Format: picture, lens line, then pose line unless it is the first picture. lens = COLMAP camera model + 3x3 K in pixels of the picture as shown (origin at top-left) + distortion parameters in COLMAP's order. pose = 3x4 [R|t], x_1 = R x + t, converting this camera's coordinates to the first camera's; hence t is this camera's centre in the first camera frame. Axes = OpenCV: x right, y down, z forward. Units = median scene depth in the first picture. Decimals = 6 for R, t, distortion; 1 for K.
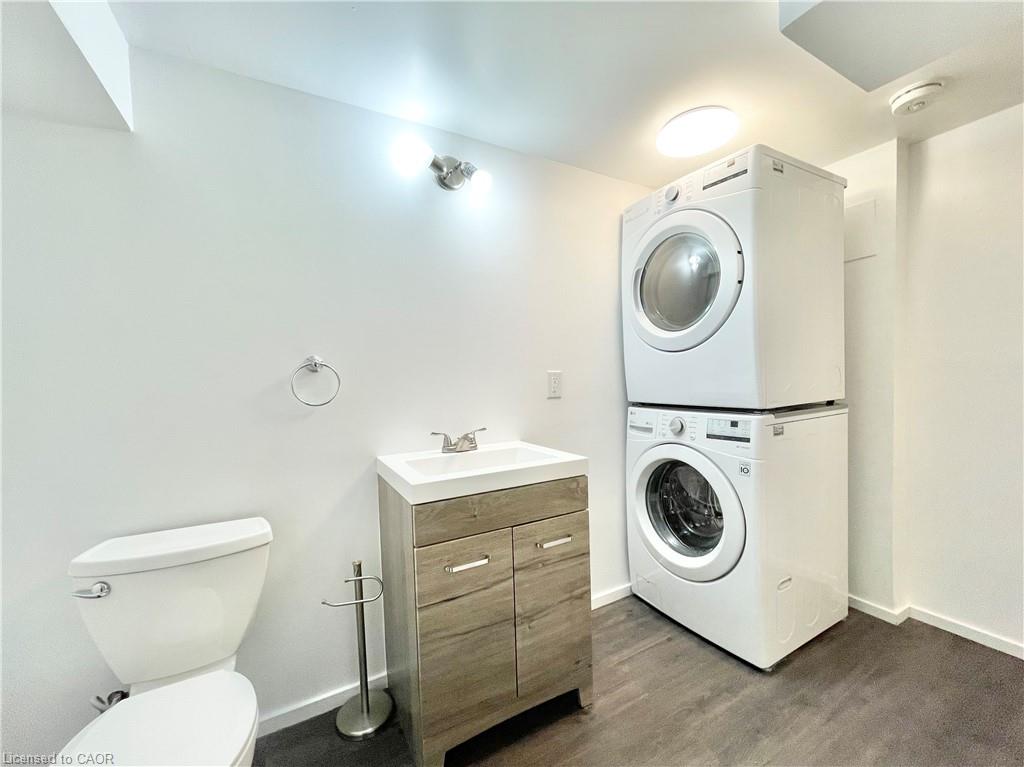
lens RADIAL K [[418.2, 0, 514.1], [0, 418.2, 390.2], [0, 0, 1]] dist [-0.000343, 0.000070]
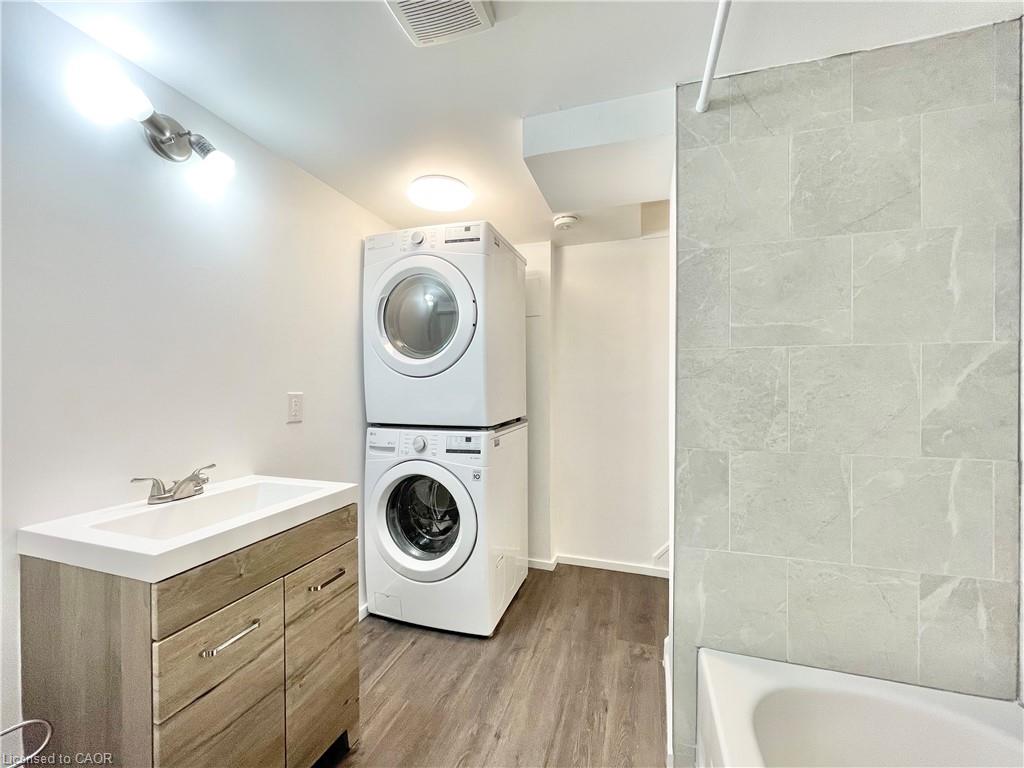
lens RADIAL K [[412.9, 0, 513.6], [0, 412.9, 384.8], [0, 0, 1]] dist [-0.002303, -0.000220]
pose [[0.733925, 0.024192, 0.678799, -0.197570], [0.005573, 0.999117, -0.041633, -0.027459], [-0.679207, 0.034339, 0.733143, 0.022984]]
